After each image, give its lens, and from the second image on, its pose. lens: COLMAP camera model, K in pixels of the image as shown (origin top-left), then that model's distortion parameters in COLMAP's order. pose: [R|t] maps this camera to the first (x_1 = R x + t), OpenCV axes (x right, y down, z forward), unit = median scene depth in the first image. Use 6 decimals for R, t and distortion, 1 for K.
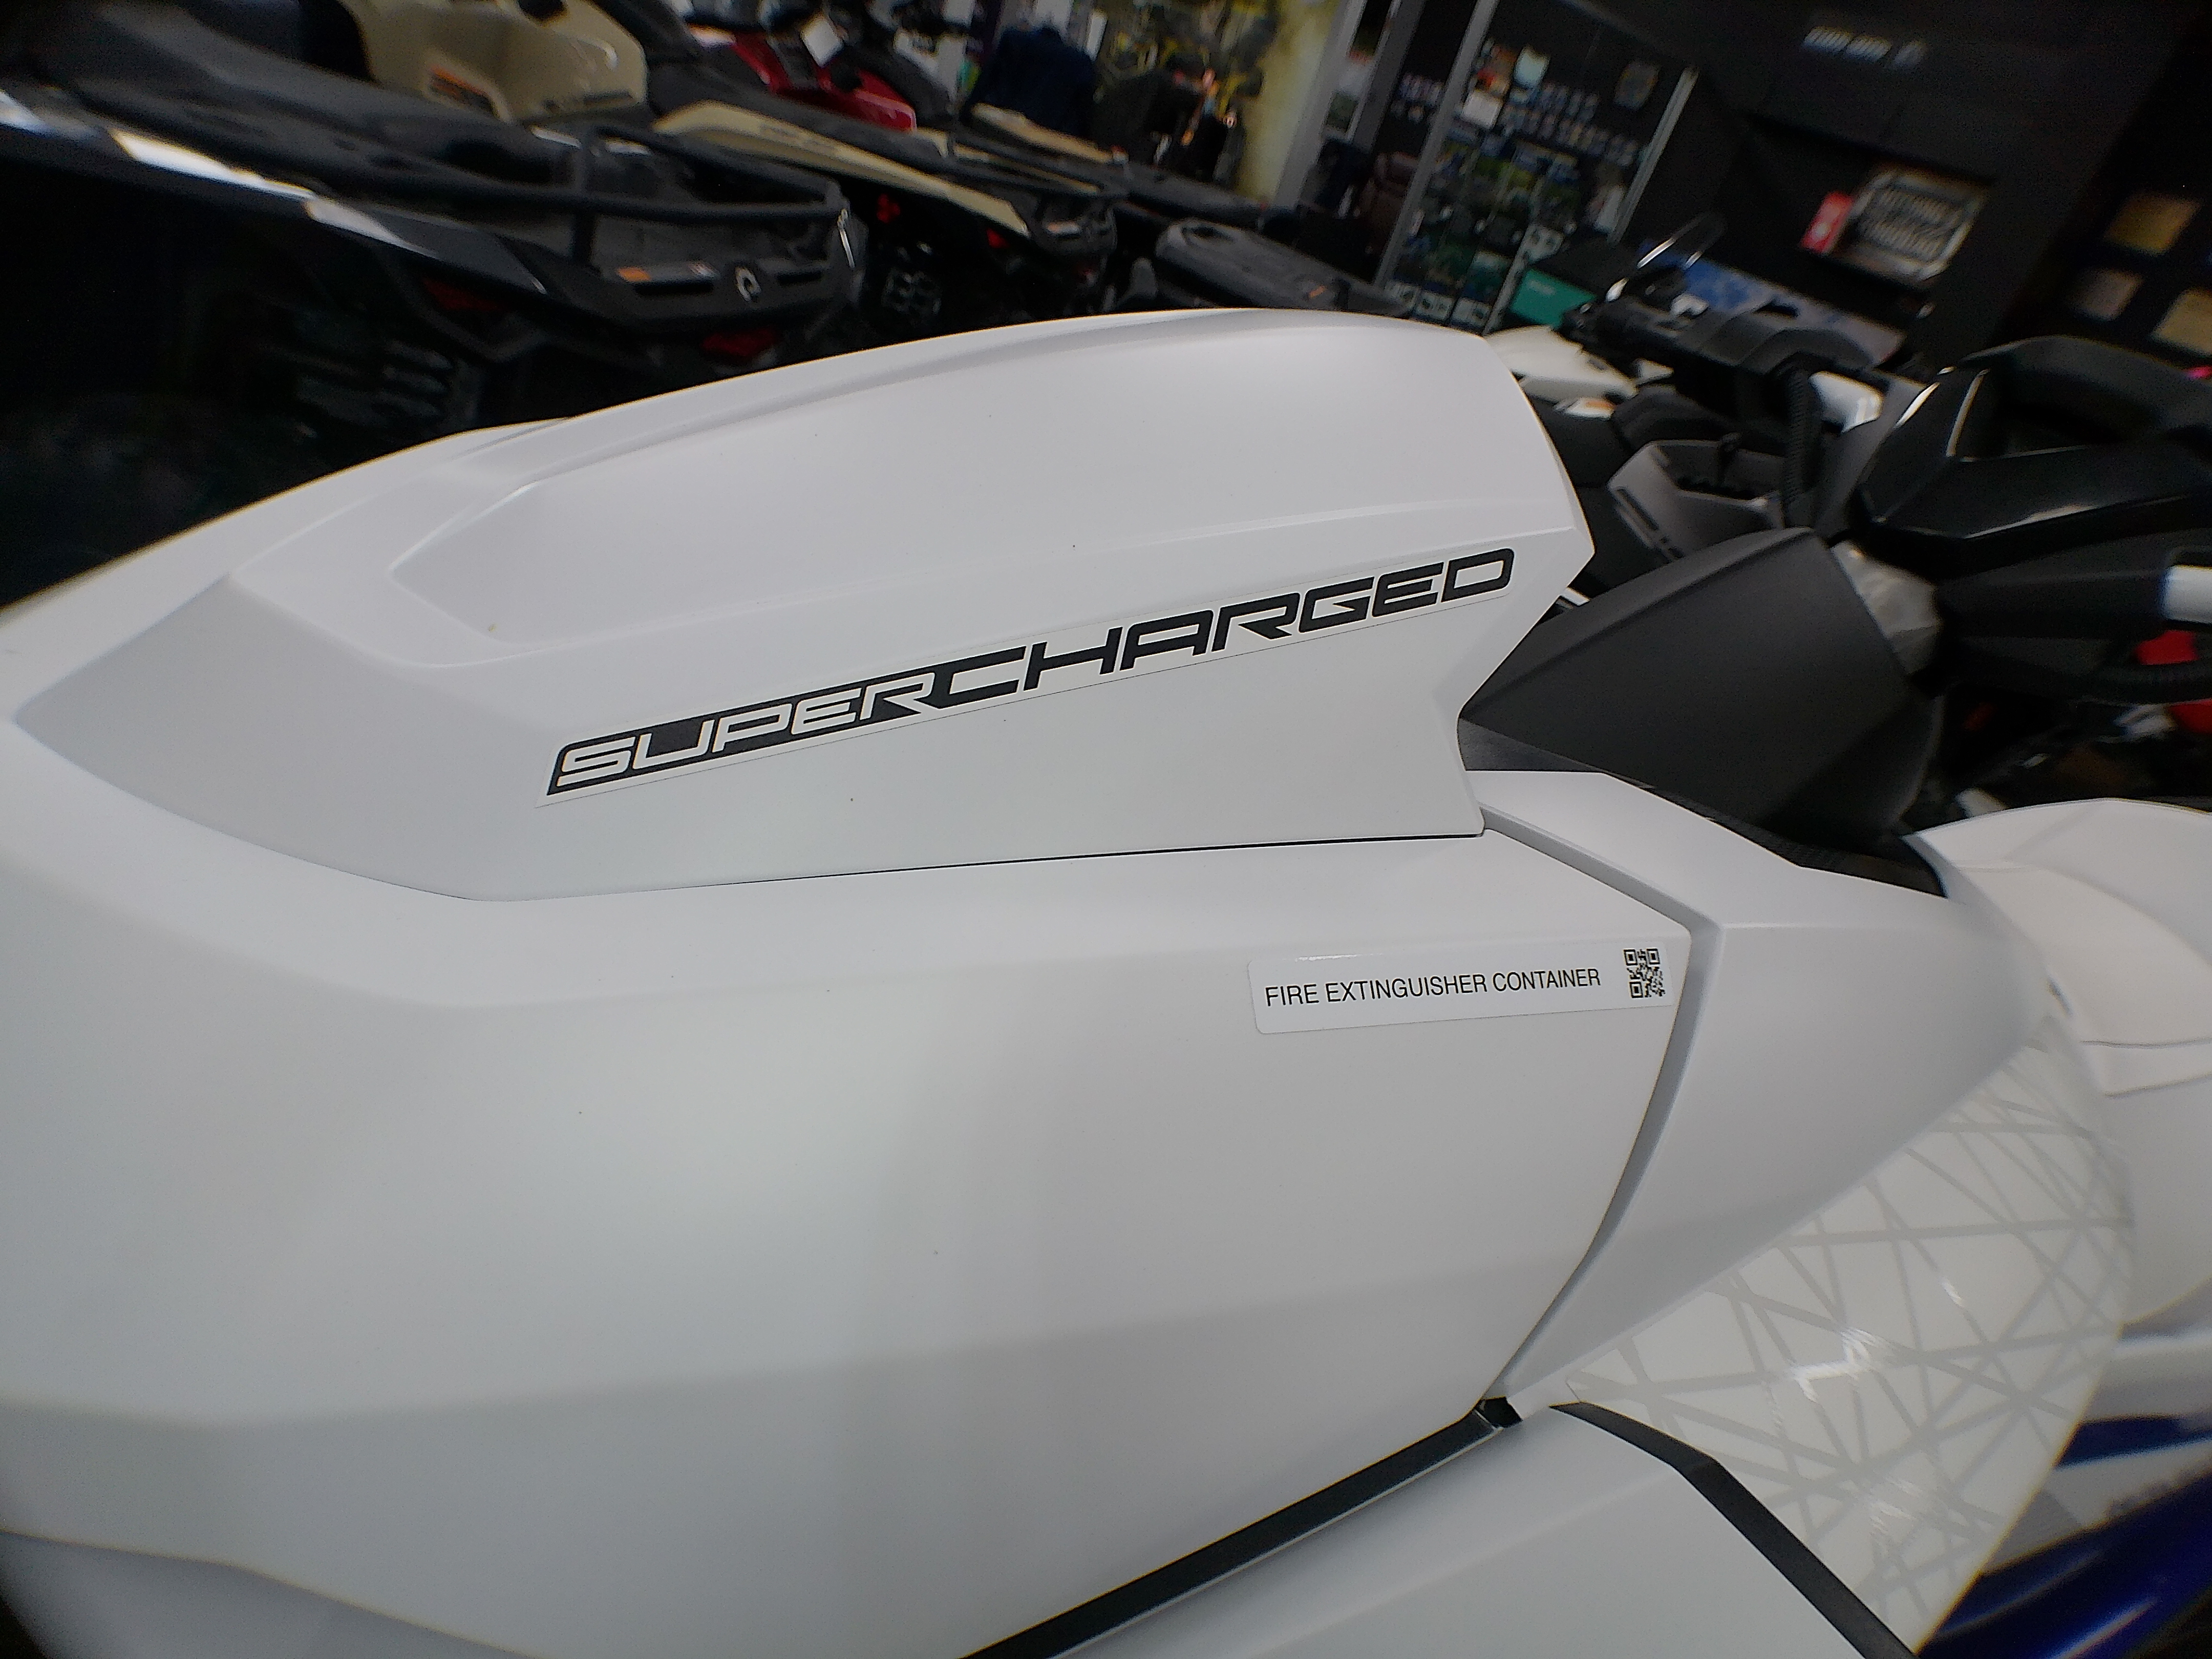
lens RADIAL K [[1209.2, 0, 1106.0], [0, 1209.2, 829.5], [0, 0, 1]] dist [-0.082632, 0.027303]
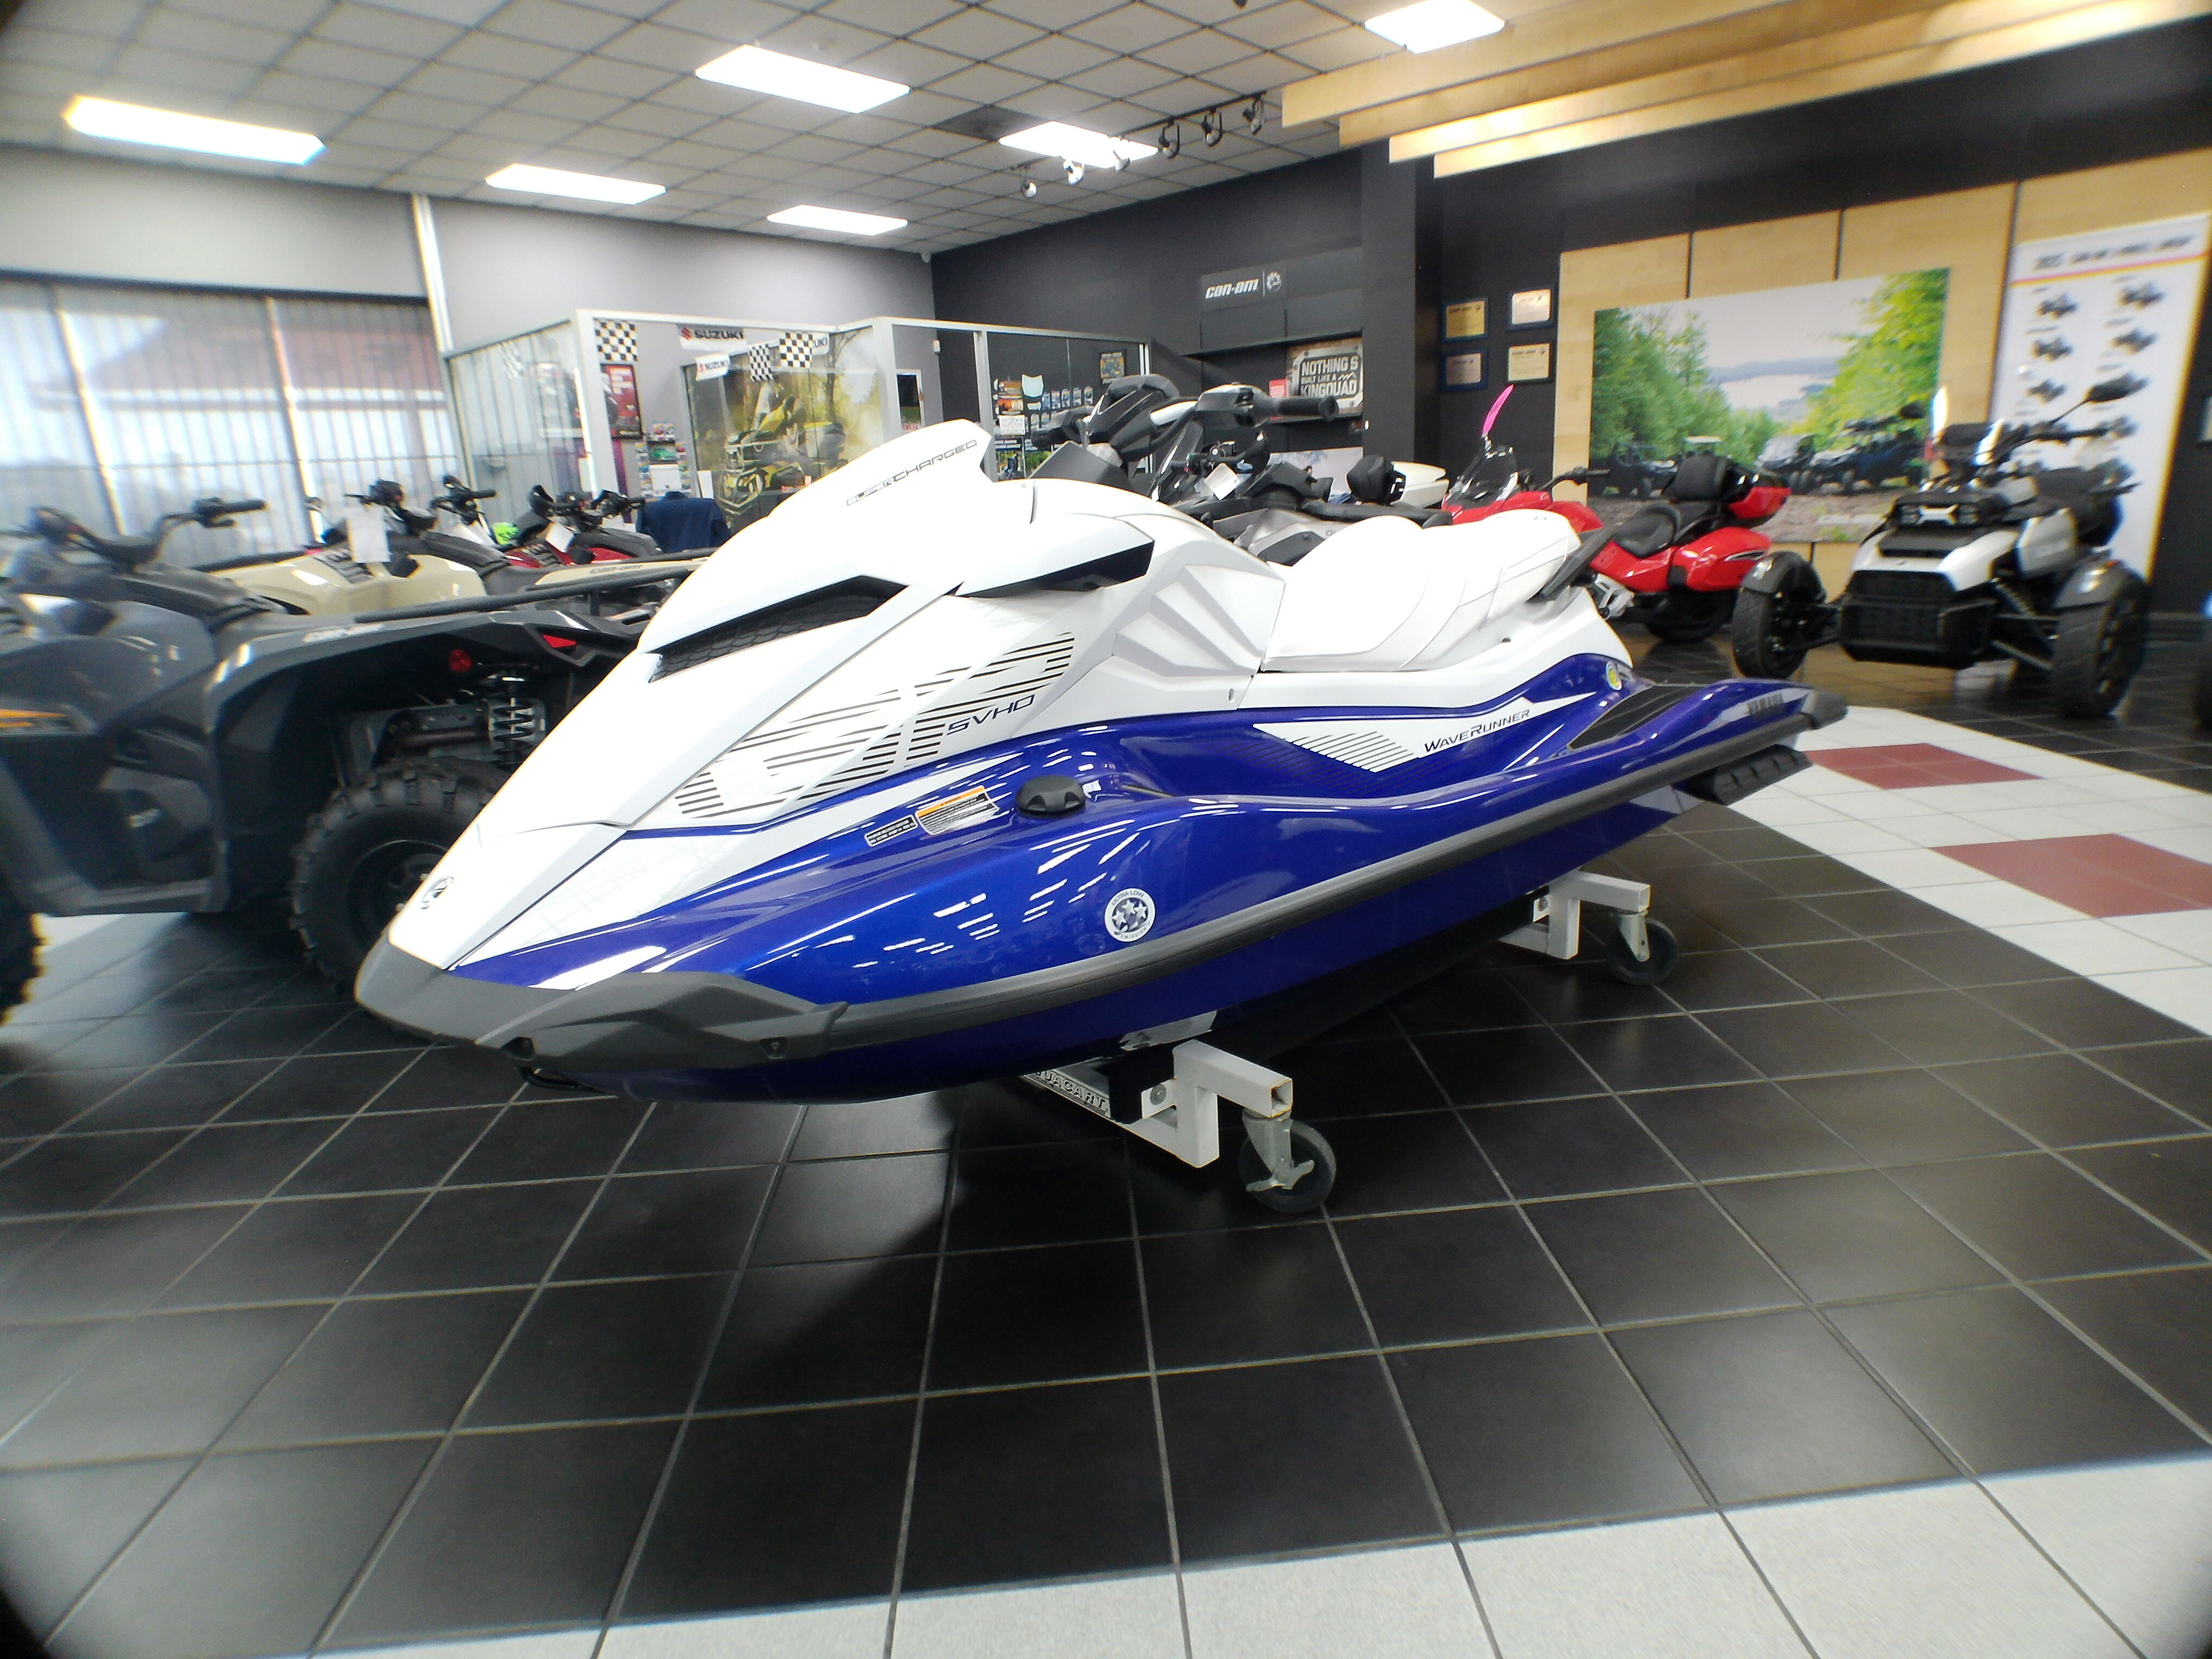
lens RADIAL K [[1209.2, 0, 1106.0], [0, 1209.2, 829.5], [0, 0, 1]] dist [-0.082632, 0.027303]
pose [[0.890491, -0.407835, 0.201734, -0.043234], [0.446834, 0.867481, -0.218668, 0.123577], [-0.085820, 0.284864, 0.954719, -0.168634]]
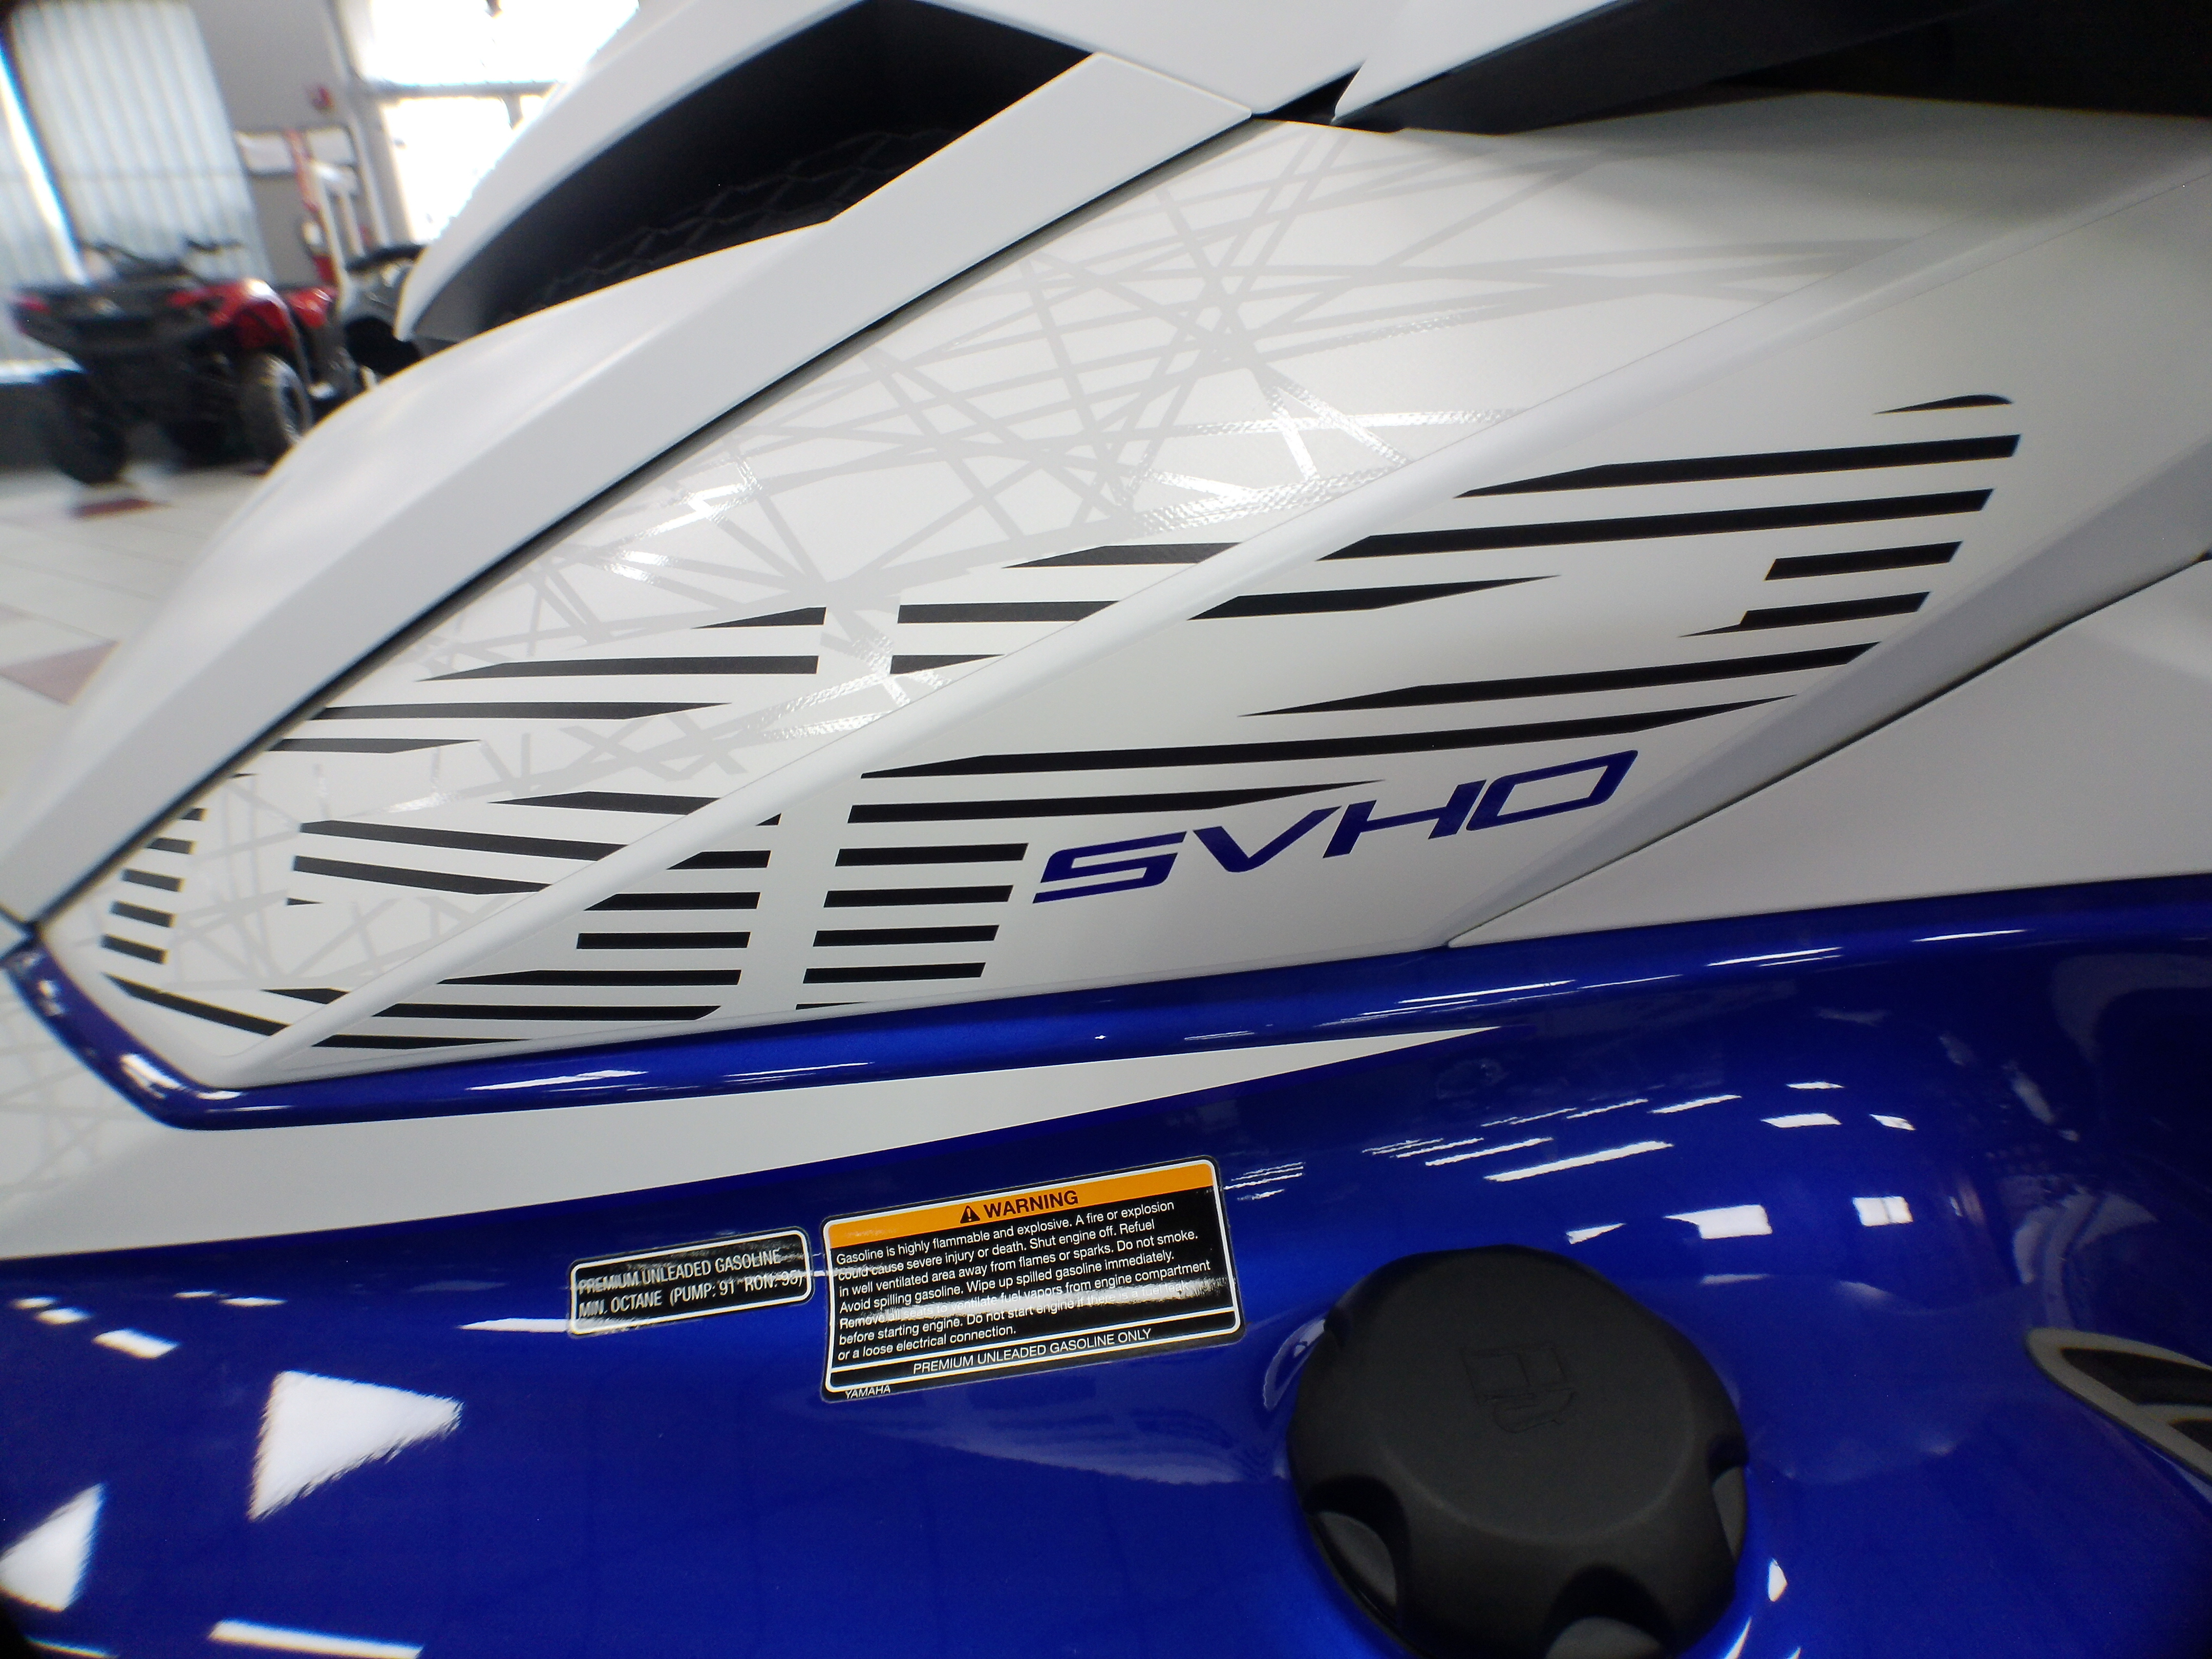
lens RADIAL K [[1197.3, 0, 1106.0], [0, 1197.3, 829.5], [0, 0, 1]] dist [-0.062810, 0.025514]
pose [[0.901030, -0.156228, -0.404646, -0.000136], [0.081917, 0.977386, -0.194950, 0.055607], [0.425952, 0.142509, 0.893452, -0.002118]]
